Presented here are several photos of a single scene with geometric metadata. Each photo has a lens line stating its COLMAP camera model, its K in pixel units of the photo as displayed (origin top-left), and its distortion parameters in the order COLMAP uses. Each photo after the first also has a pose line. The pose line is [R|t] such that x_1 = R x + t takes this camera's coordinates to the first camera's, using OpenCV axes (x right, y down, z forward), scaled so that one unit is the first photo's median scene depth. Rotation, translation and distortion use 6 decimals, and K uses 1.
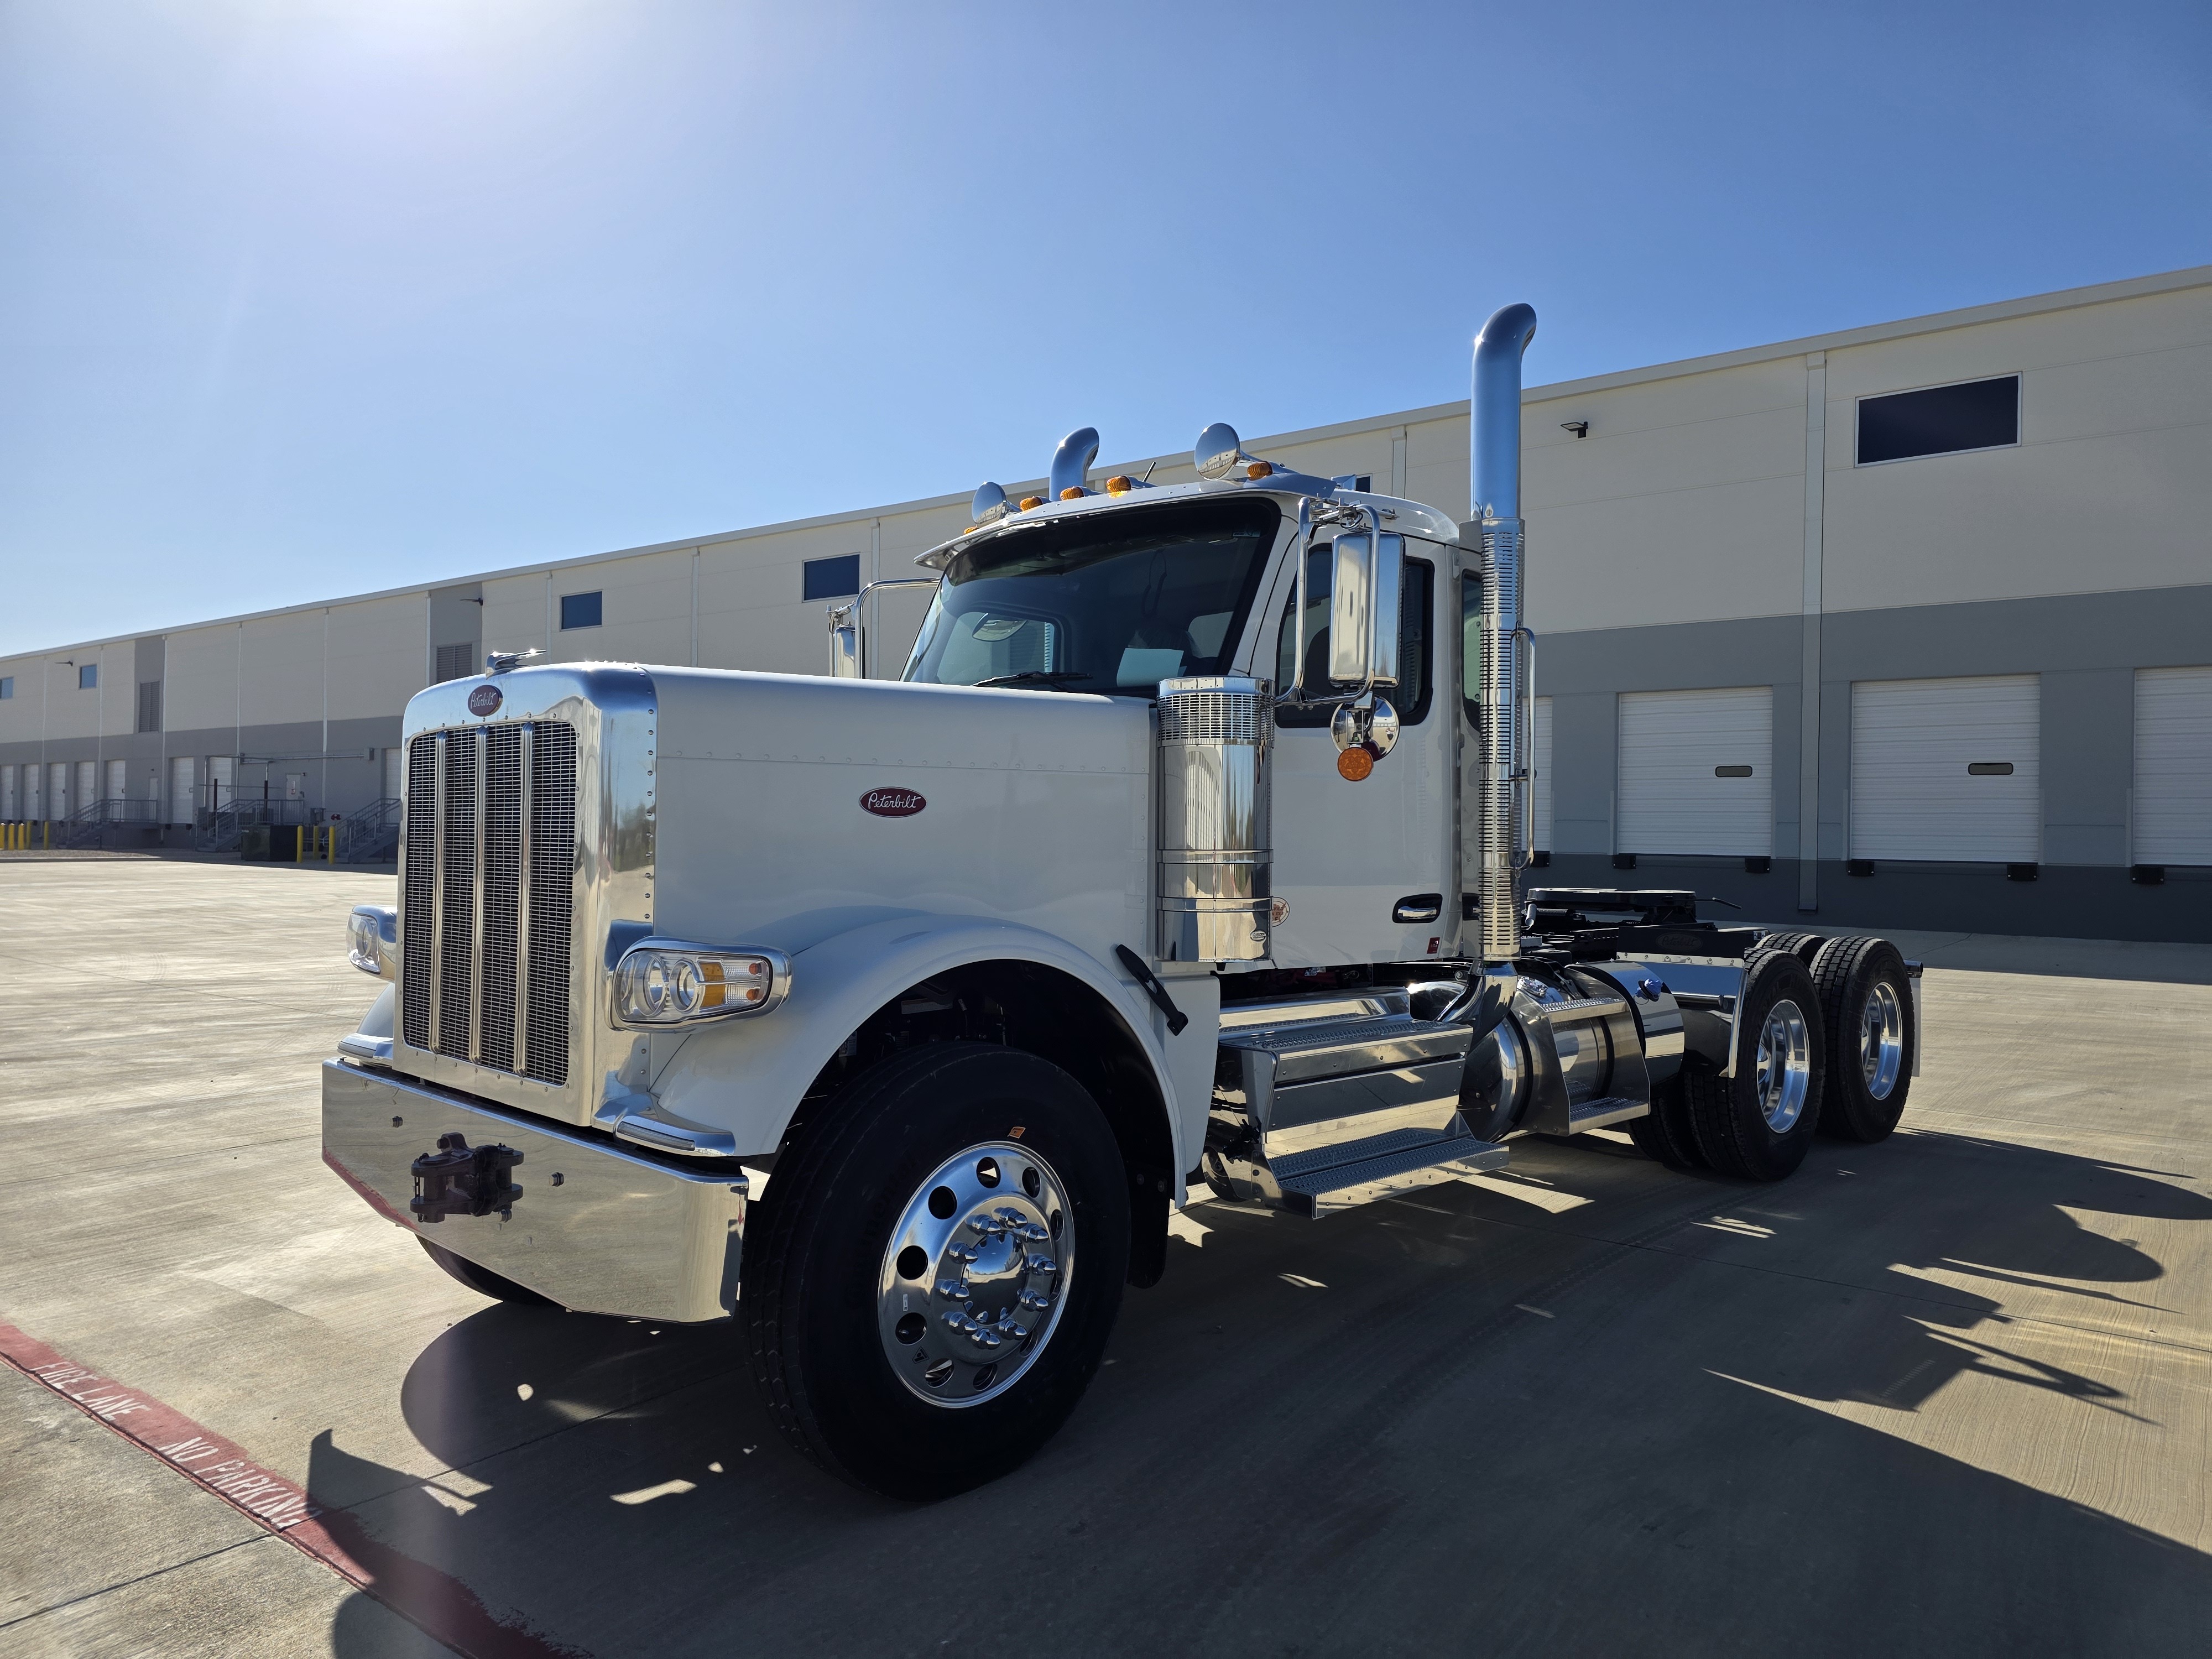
lens RADIAL K [[1536.2, 0, 1123.7], [0, 1536.2, 842.4], [0, 0, 1]] dist [0.000085, 0.000388]
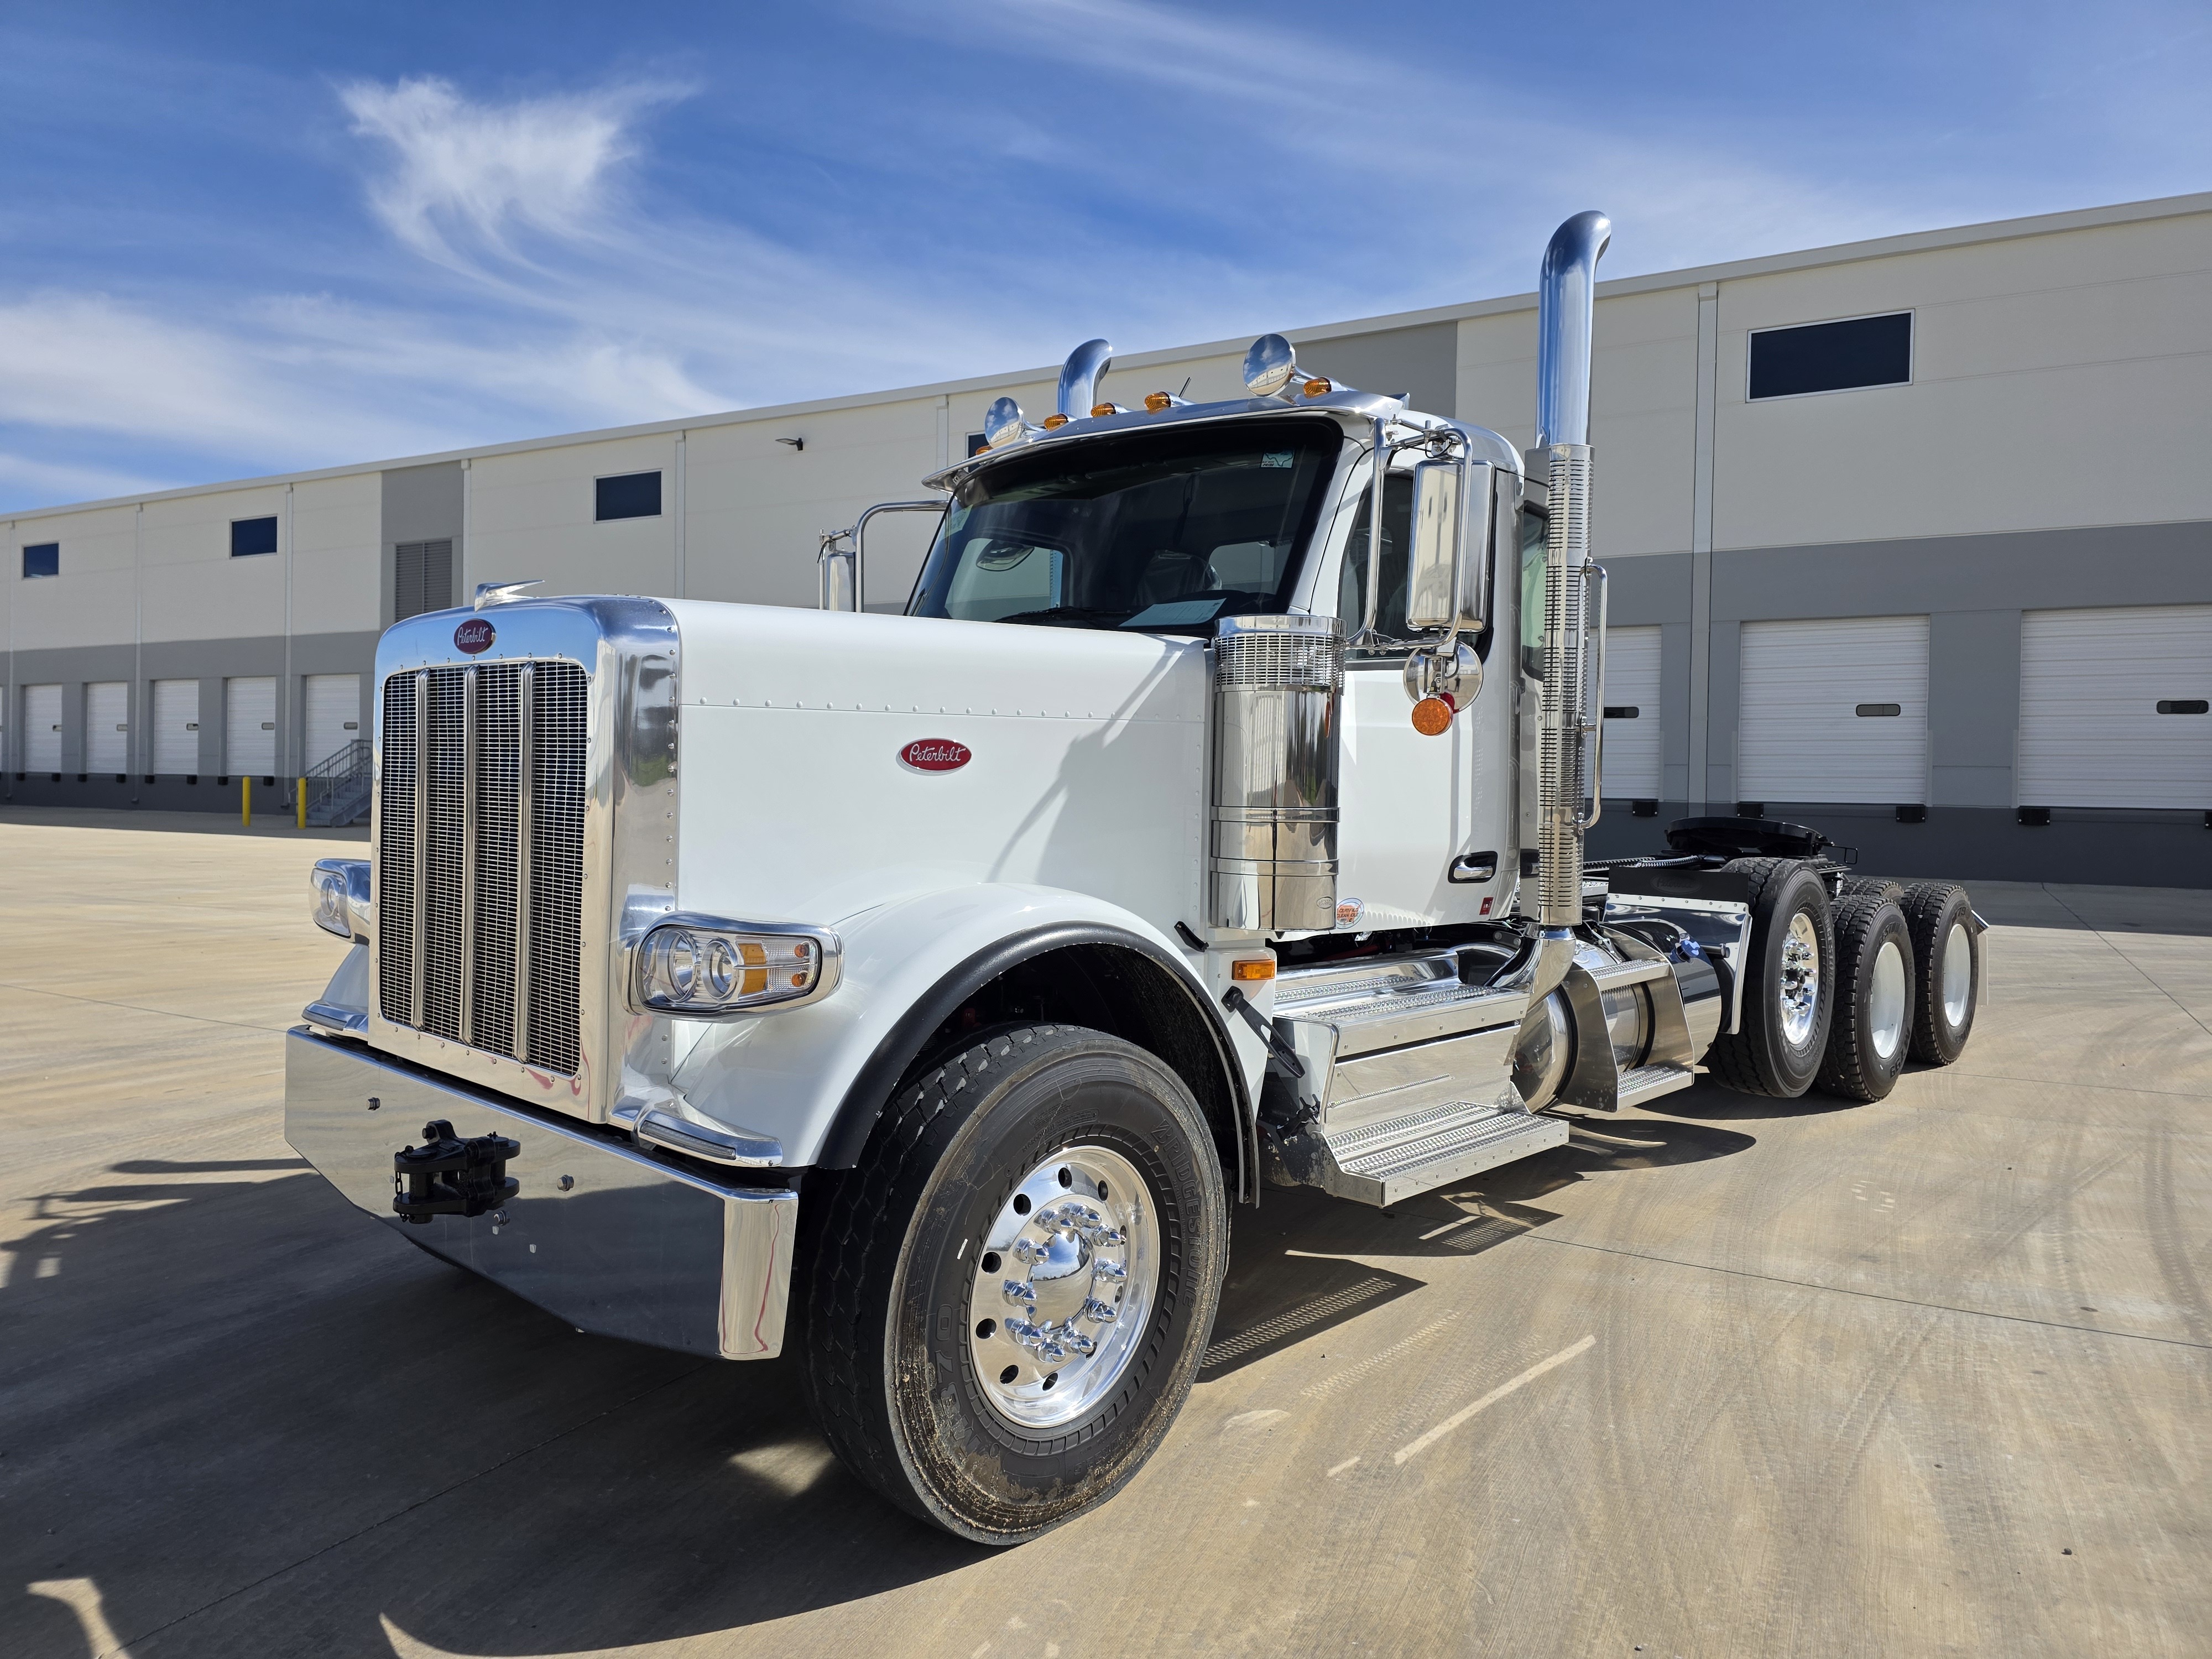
lens RADIAL K [[1547.5, 0, 1106.0], [0, 1547.5, 829.5], [0, 0, 1]] dist [-0.004616, -0.001228]
pose [[0.999522, 0.008531, 0.029702, -0.069098], [-0.009709, 0.999162, 0.039761, -0.017518], [-0.029338, -0.040030, 0.998768, 0.086725]]
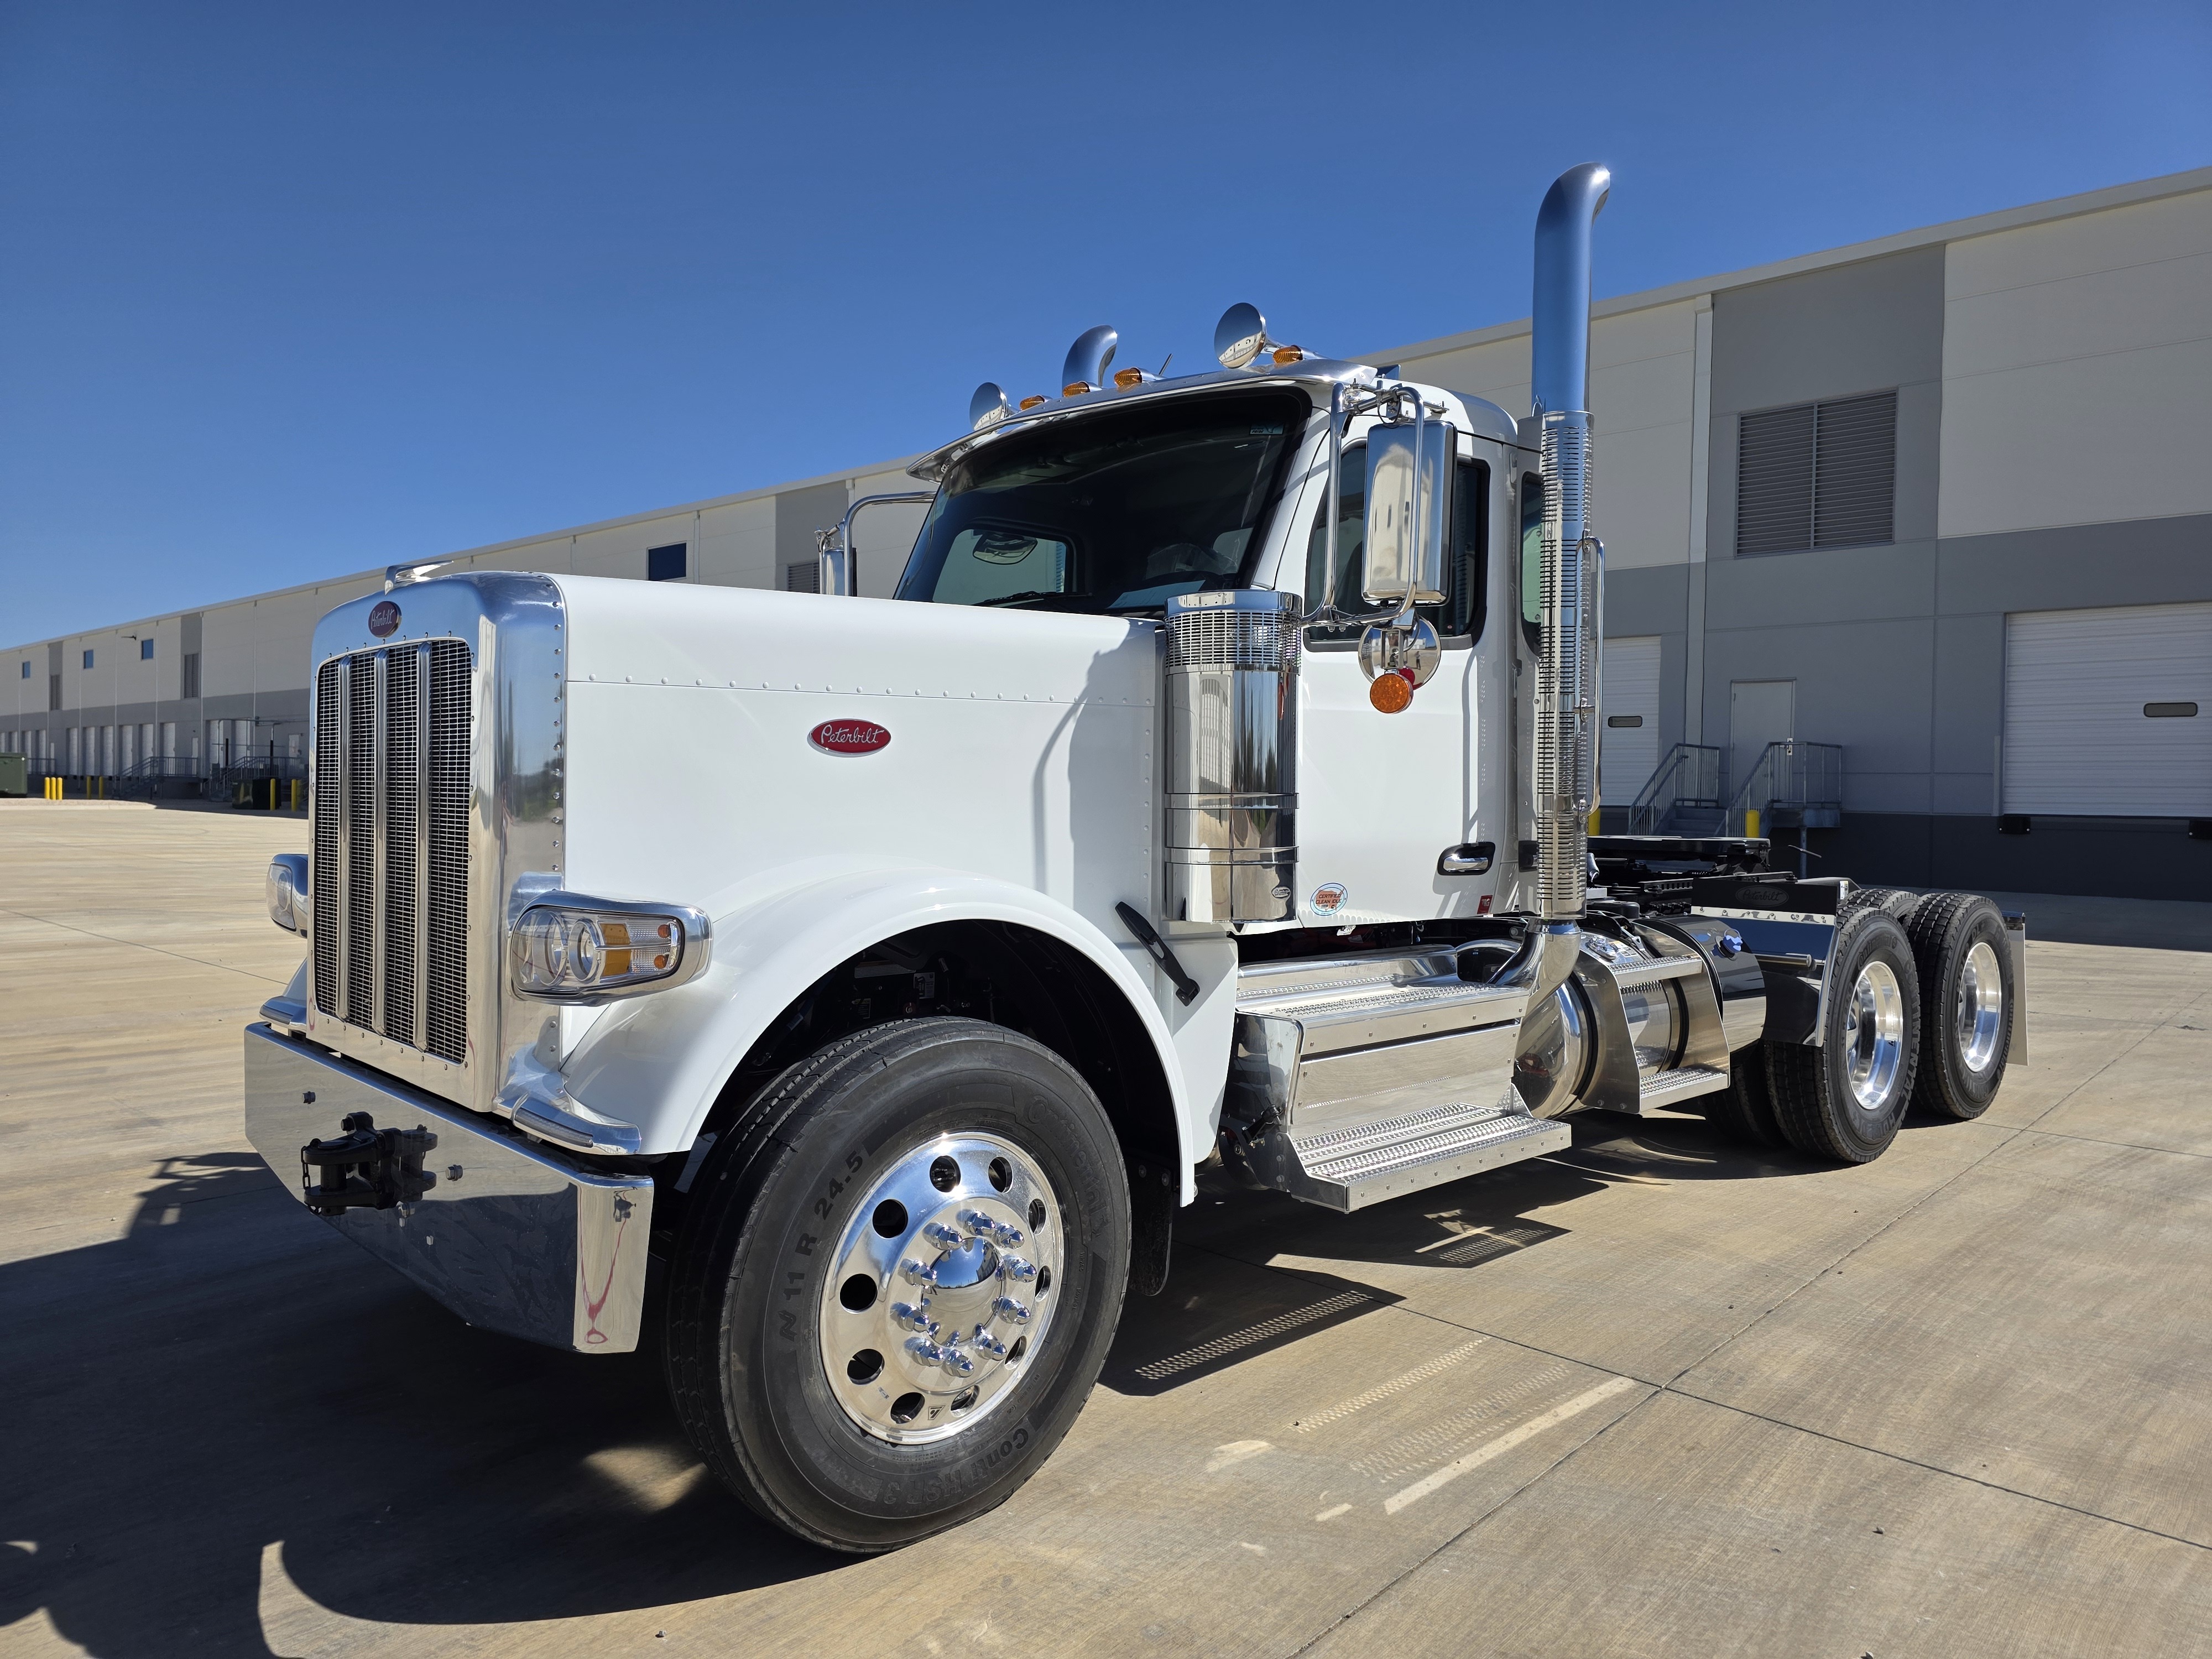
lens RADIAL K [[1547.5, 0, 1106.0], [0, 1547.5, 829.5], [0, 0, 1]] dist [-0.004616, -0.001228]
pose [[0.998947, 0.001822, -0.045839, 0.029036], [-0.000578, 0.999632, 0.027130, 0.002287], [0.045872, -0.027075, 0.998580, 0.122778]]
